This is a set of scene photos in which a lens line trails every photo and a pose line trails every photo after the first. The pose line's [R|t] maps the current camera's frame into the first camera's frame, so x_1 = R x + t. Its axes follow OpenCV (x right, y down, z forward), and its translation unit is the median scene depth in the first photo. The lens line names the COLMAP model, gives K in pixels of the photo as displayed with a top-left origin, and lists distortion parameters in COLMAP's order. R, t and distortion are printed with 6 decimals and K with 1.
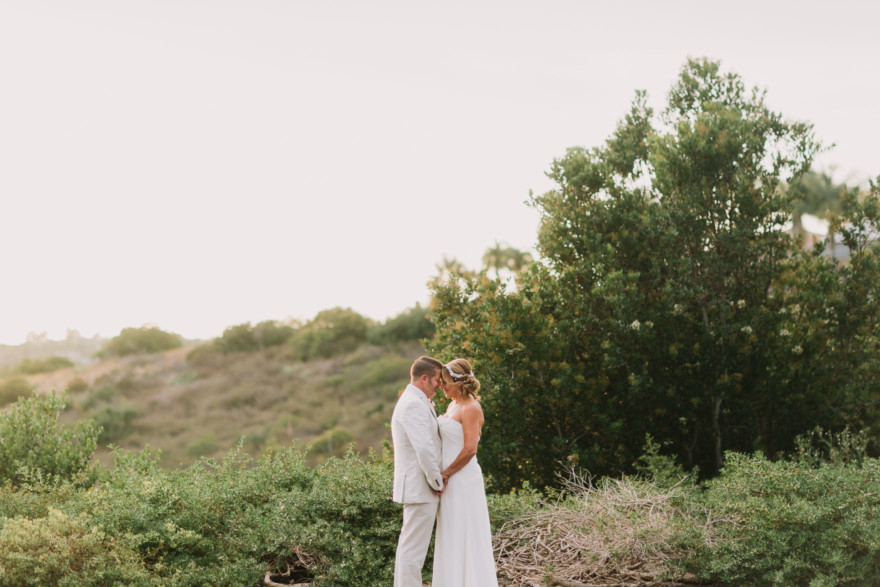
lens RADIAL K [[2196.1, 0, 440.9], [0, 2196.1, 293.7], [0, 0, 1]] dist [0.097599, 0.000000]
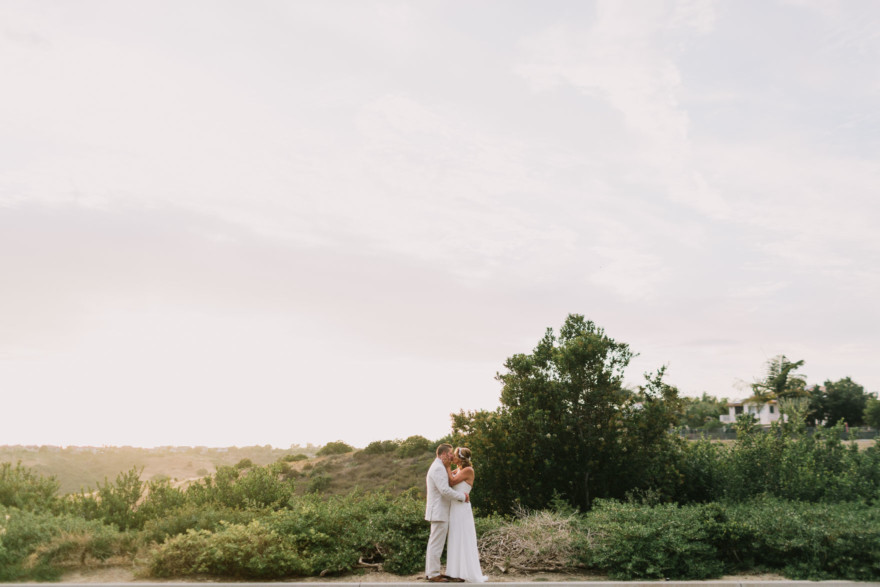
lens RADIAL K [[878.9, 0, 424.9], [0, 878.9, 295.7], [0, 0, 1]] dist [0.036116, 0.000000]
pose [[0.999103, 0.011434, -0.040781, 0.004410], [-0.017542, 0.988114, -0.152721, 0.012662], [0.038550, 0.153299, 0.987428, 0.146835]]
